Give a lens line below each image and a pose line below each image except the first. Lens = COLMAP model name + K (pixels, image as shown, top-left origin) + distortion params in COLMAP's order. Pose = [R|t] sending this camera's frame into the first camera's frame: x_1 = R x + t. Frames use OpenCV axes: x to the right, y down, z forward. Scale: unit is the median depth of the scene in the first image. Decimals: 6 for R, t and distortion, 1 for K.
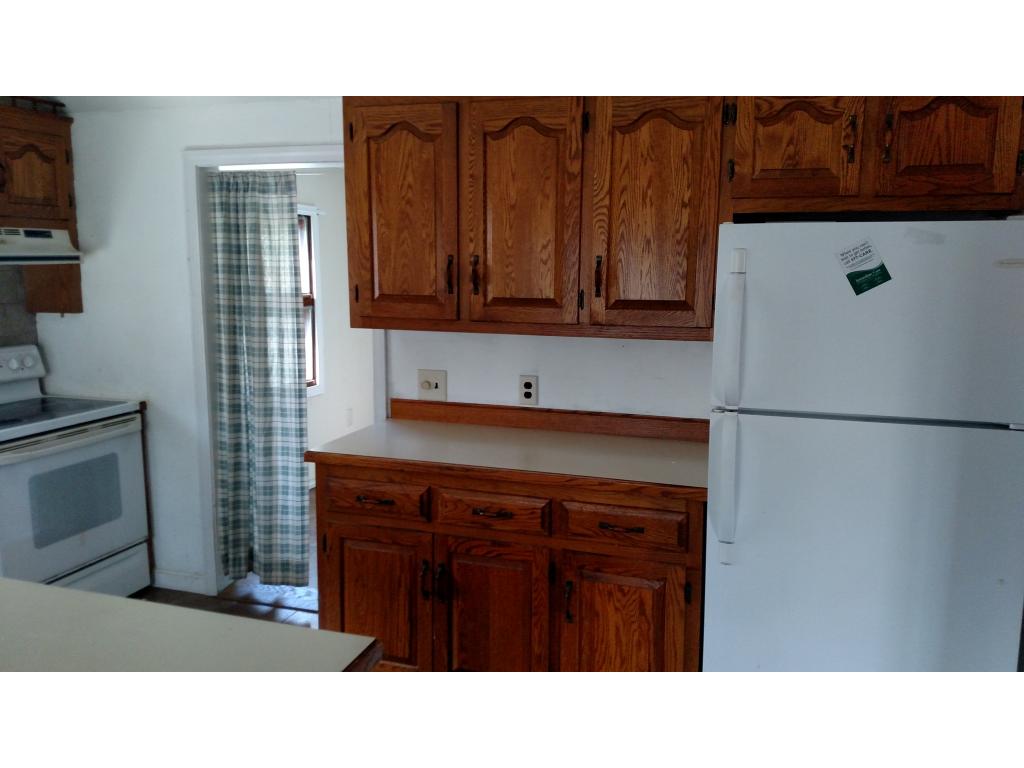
lens RADIAL K [[820.2, 0, 512.0], [0, 820.2, 384.0], [0, 0, 1]] dist [-0.003956, -0.003893]
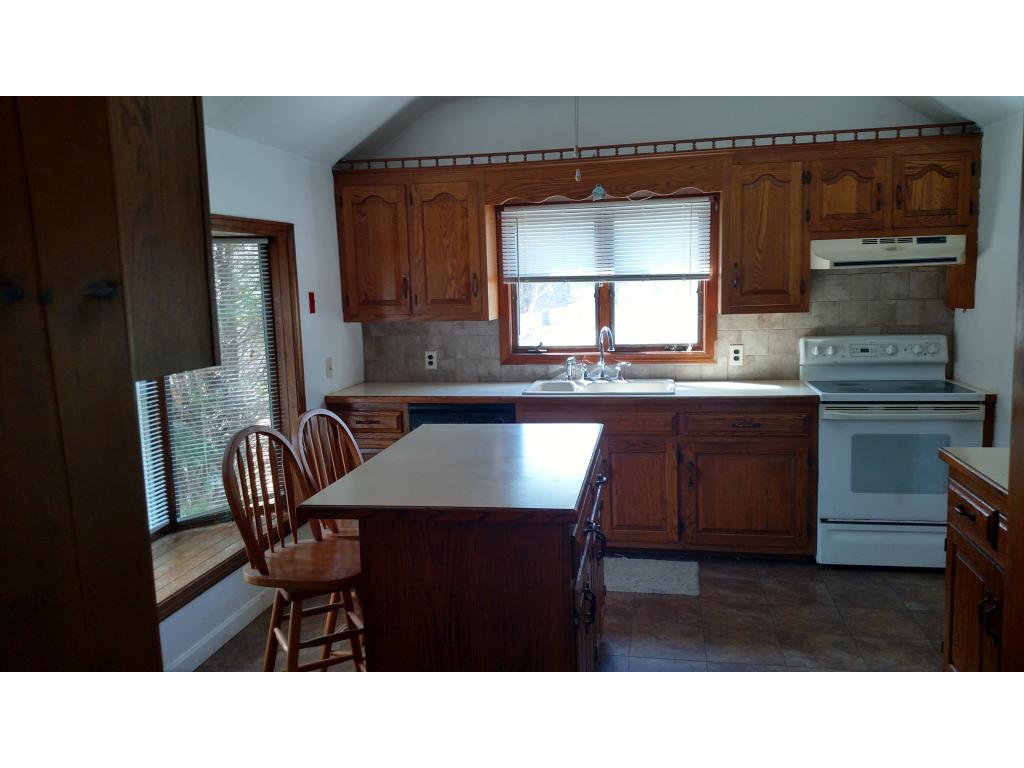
lens RADIAL K [[820.2, 0, 512.0], [0, 820.2, 384.0], [0, 0, 1]] dist [-0.003956, -0.003893]
pose [[0.131621, 0.116834, -0.984391, 0.523964], [-0.119080, 0.987703, 0.101305, -0.025812], [0.984122, 0.103887, 0.143915, 0.255334]]
